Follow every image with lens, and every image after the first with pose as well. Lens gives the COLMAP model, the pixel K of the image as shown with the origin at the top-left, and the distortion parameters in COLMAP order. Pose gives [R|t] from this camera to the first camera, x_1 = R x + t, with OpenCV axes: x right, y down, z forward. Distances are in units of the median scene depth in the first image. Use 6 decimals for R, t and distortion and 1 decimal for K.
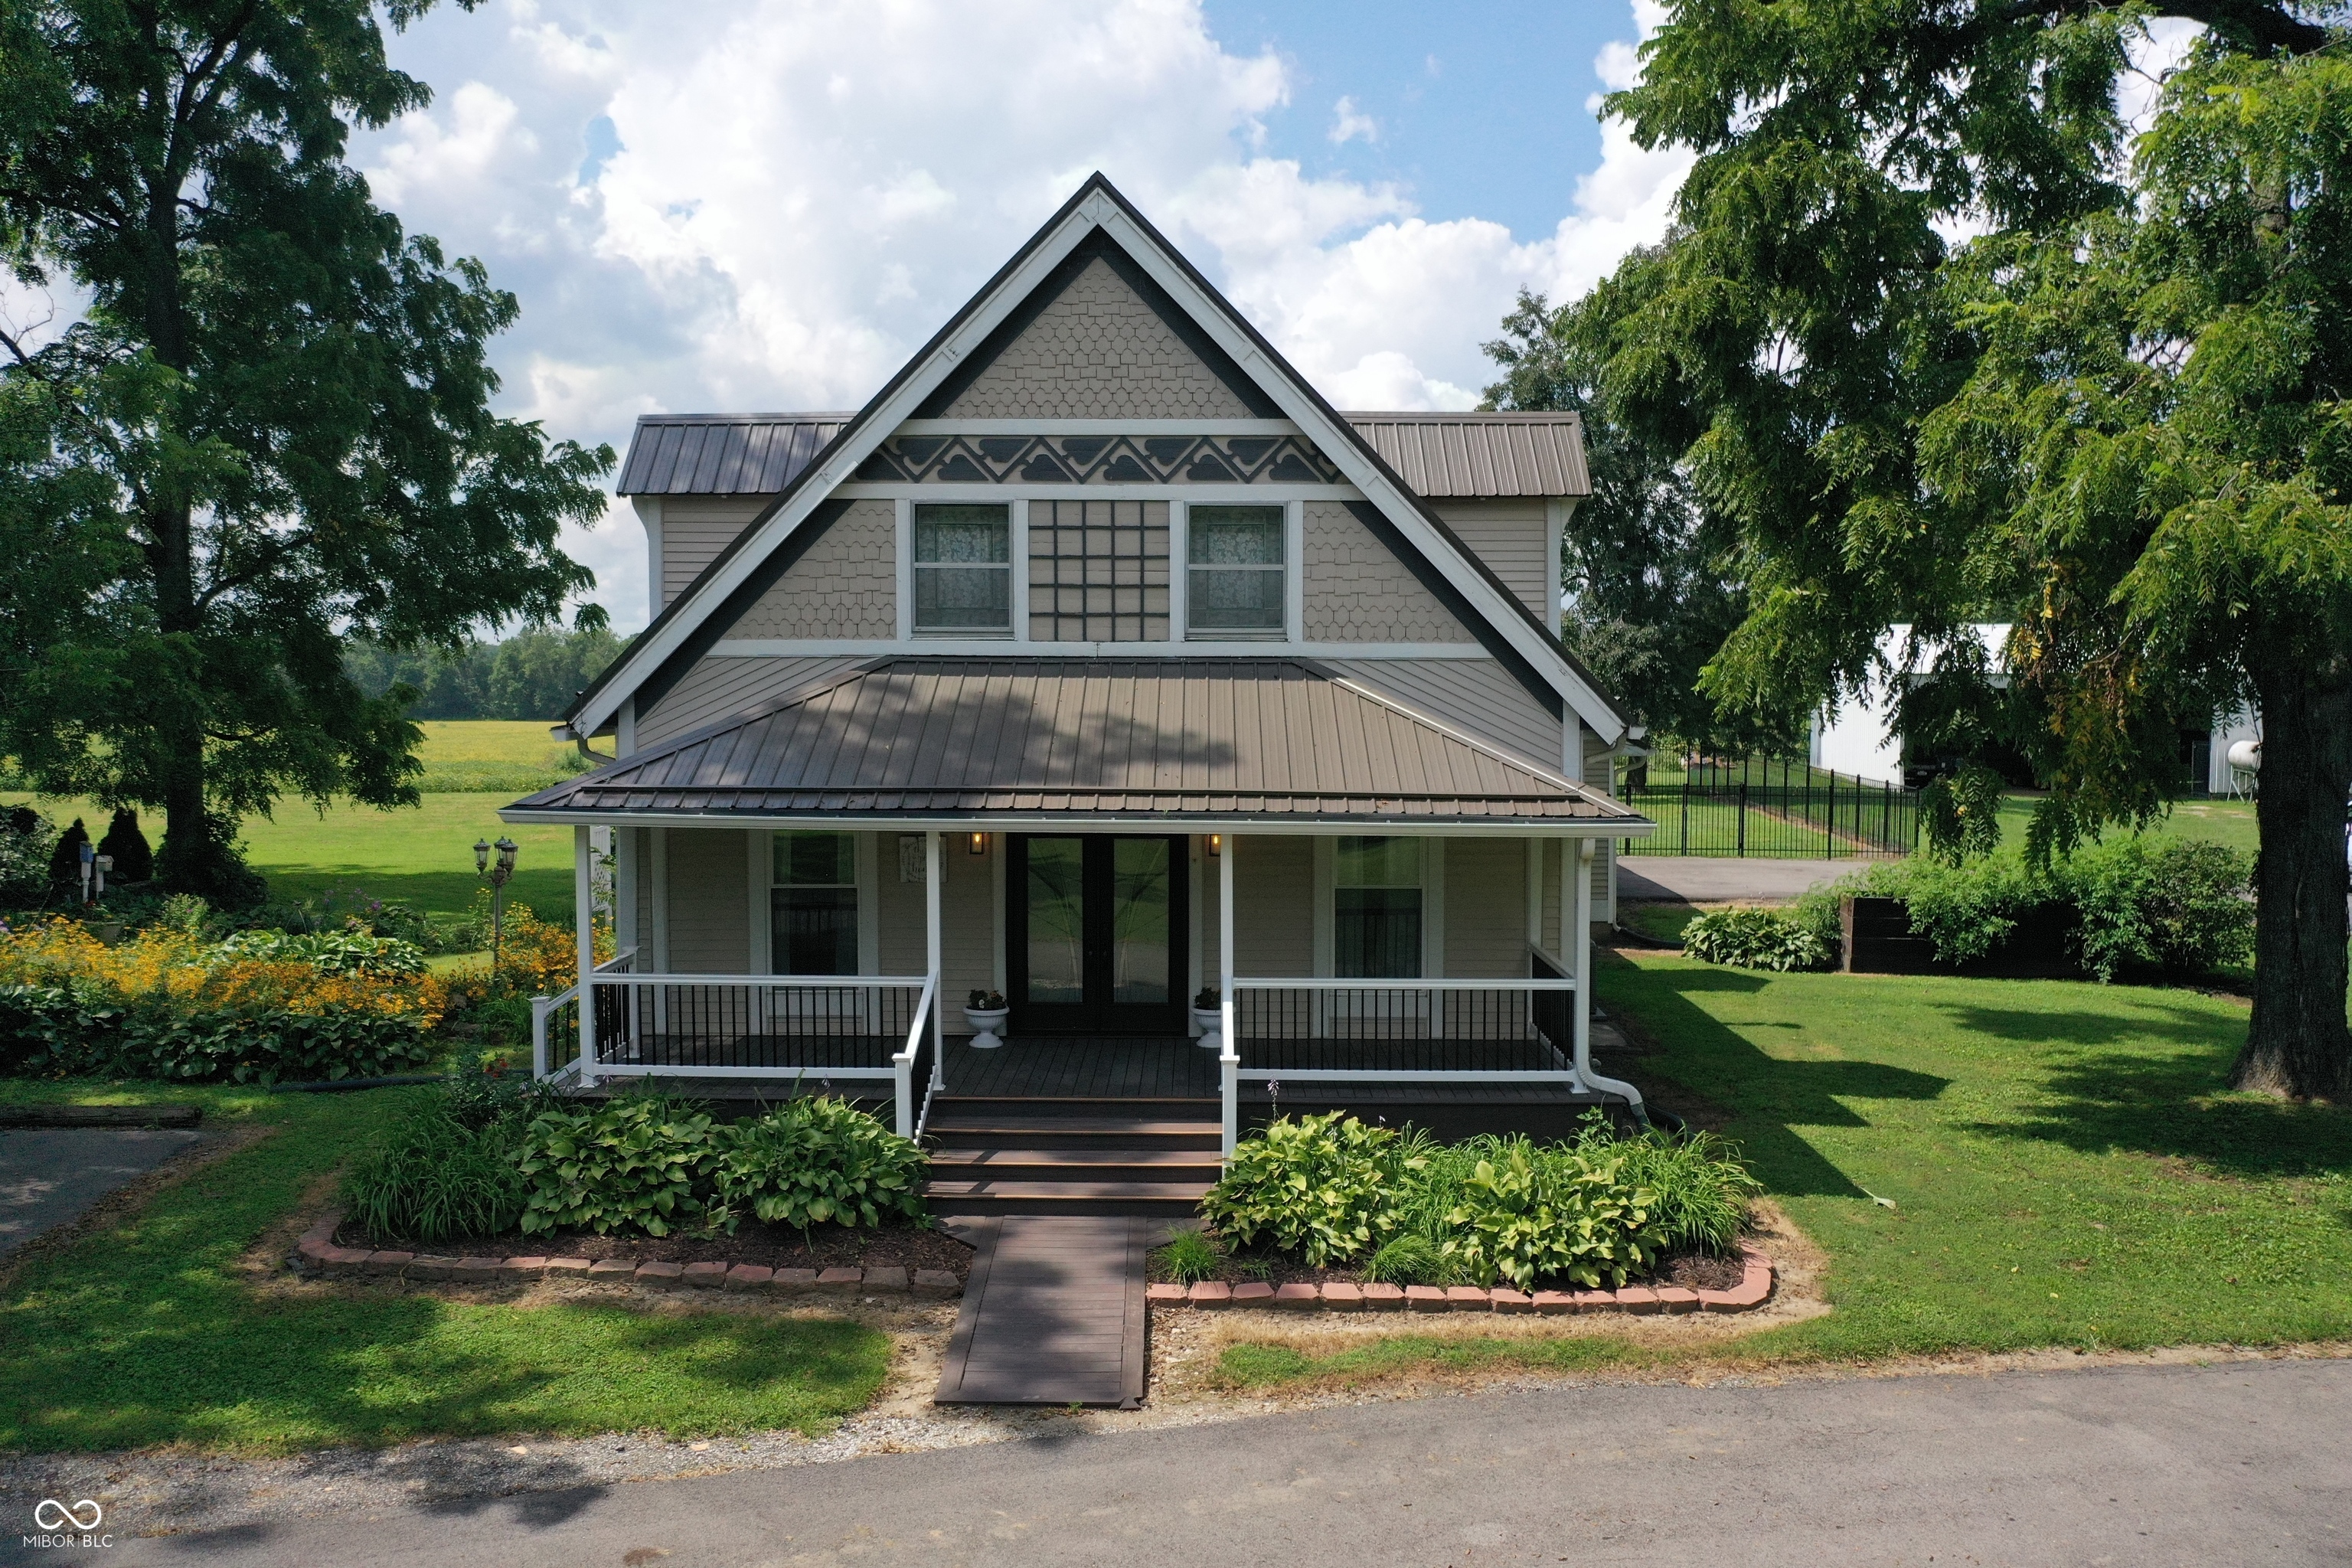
lens RADIAL K [[1872.9, 0, 1176.0], [0, 1872.9, 784.0], [0, 0, 1]] dist [0.002648, 0.004289]
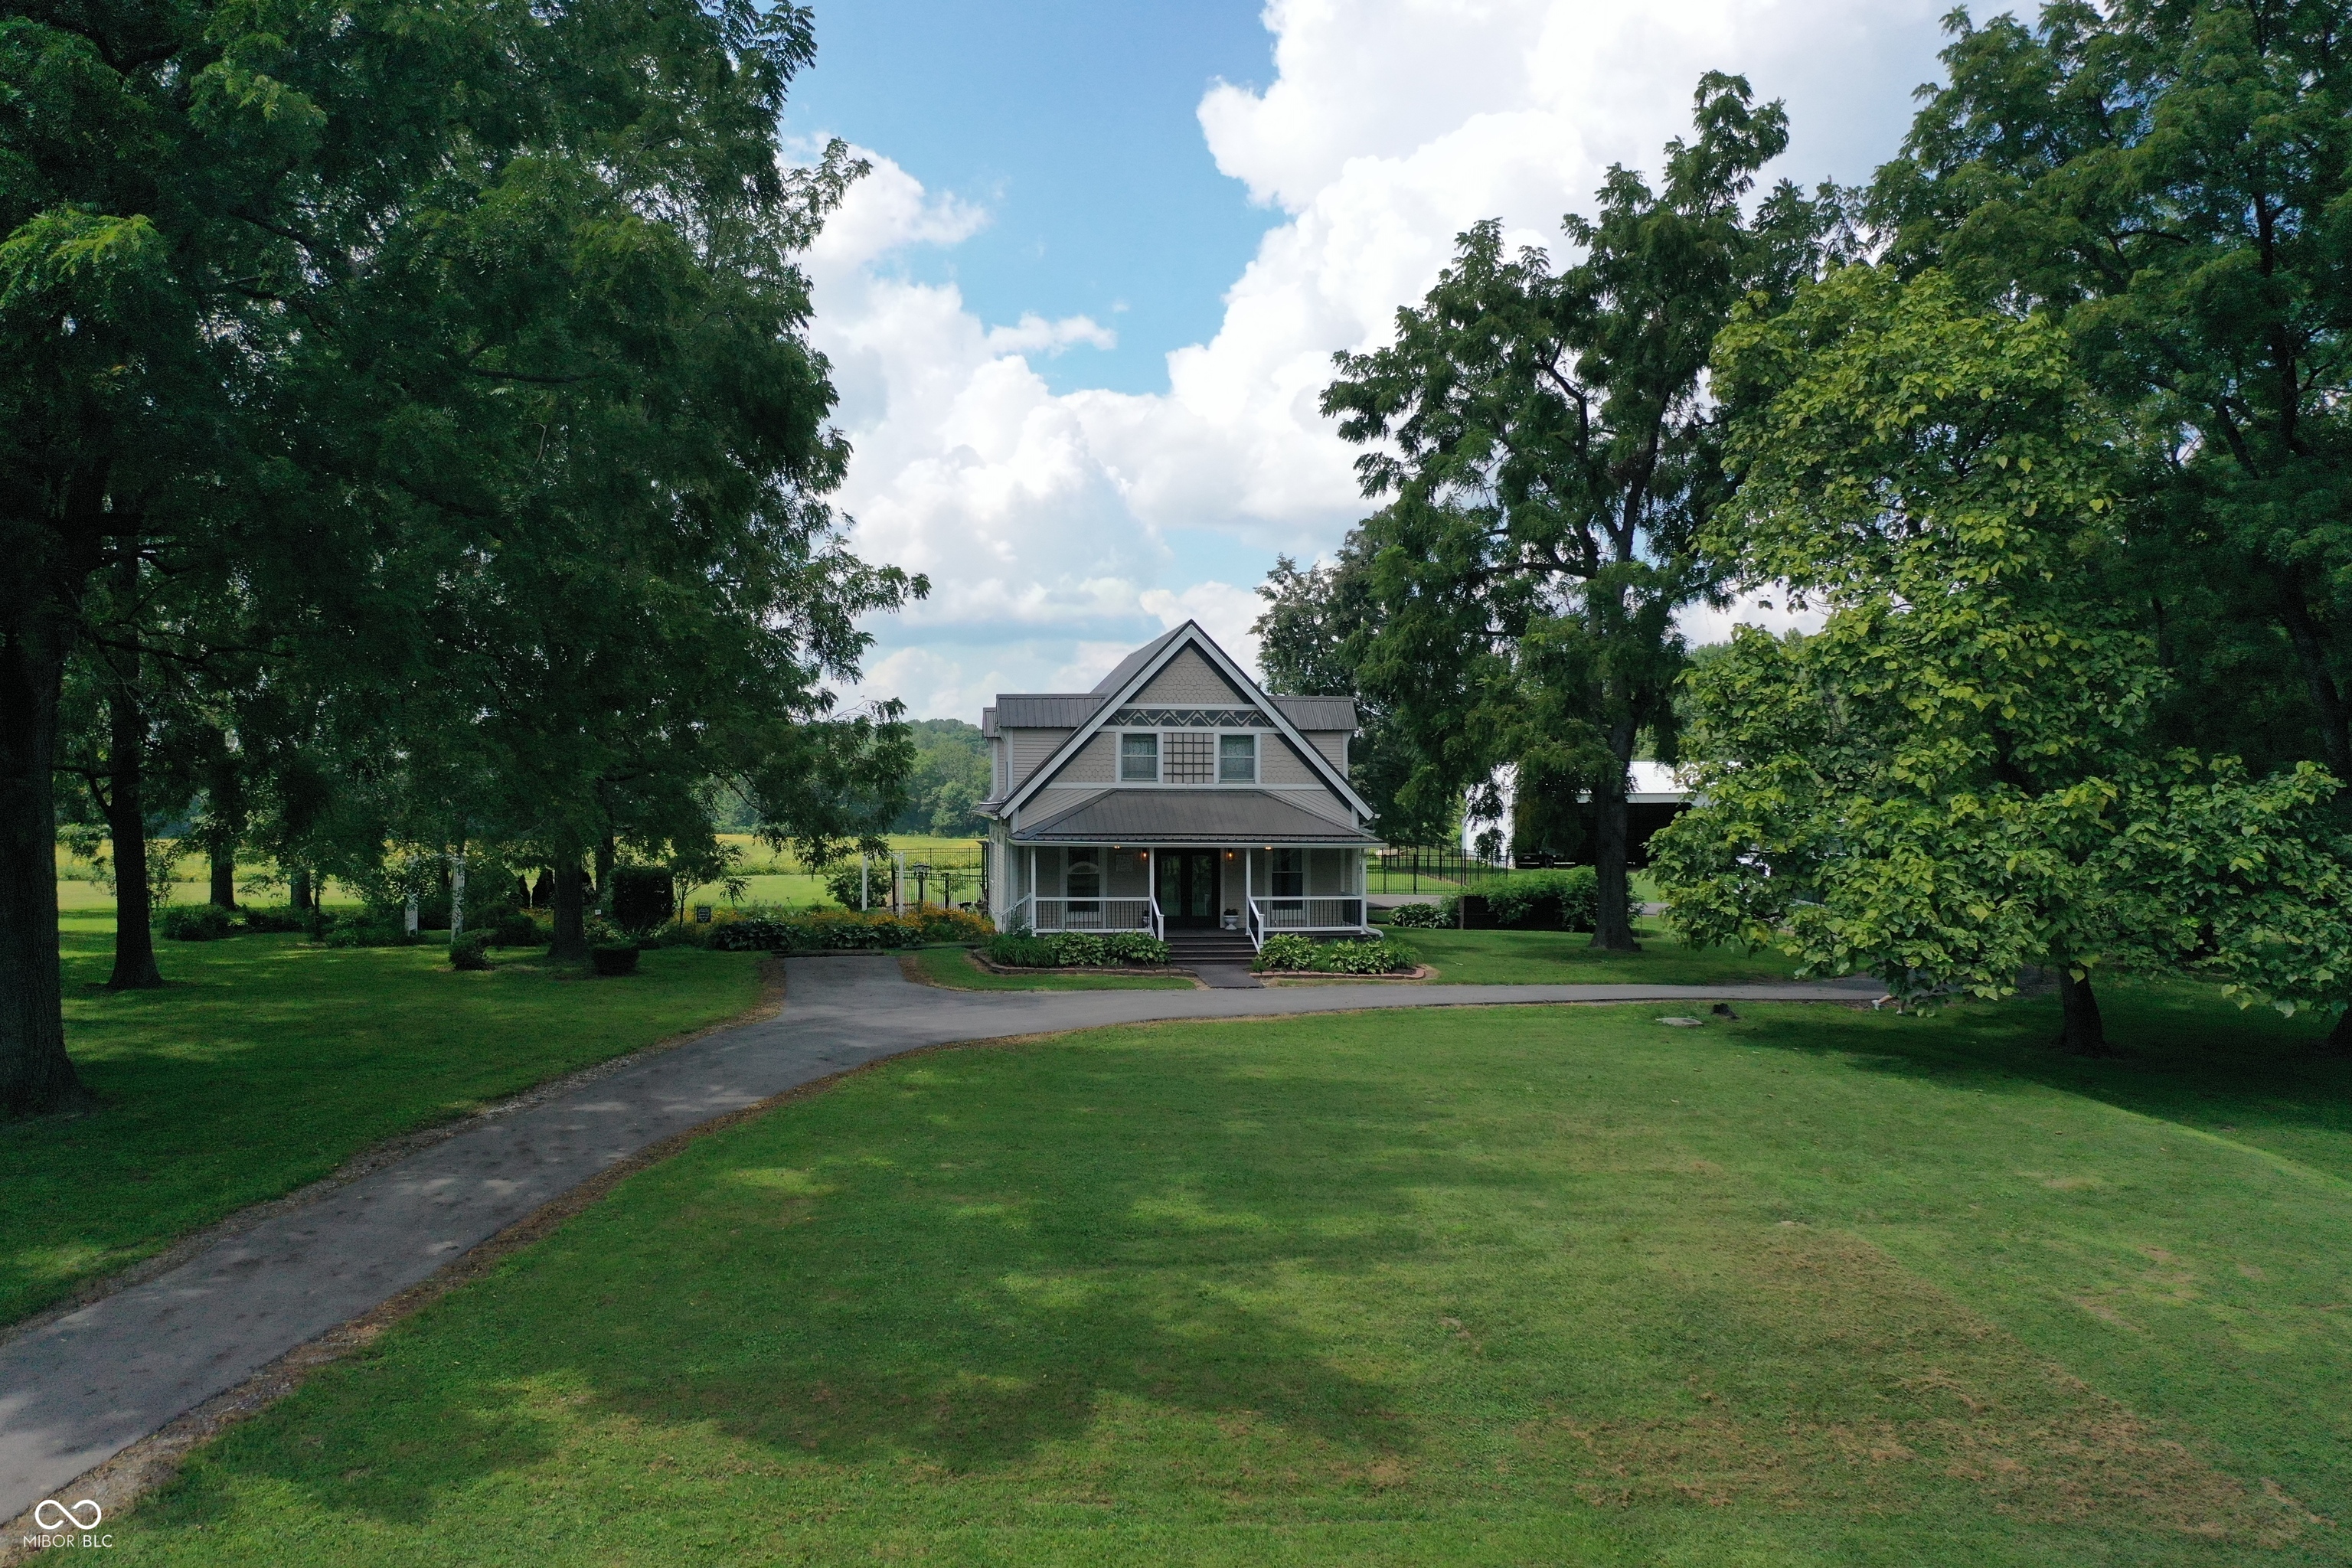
lens RADIAL K [[1864.6, 0, 1174.8], [0, 1864.6, 779.1], [0, 0, 1]] dist [0.005789, -0.000046]
pose [[0.986510, 0.001194, 0.163699, -0.515415], [0.009498, 0.997871, -0.064518, 0.095773], [-0.163428, 0.065203, 0.984398, -1.720542]]
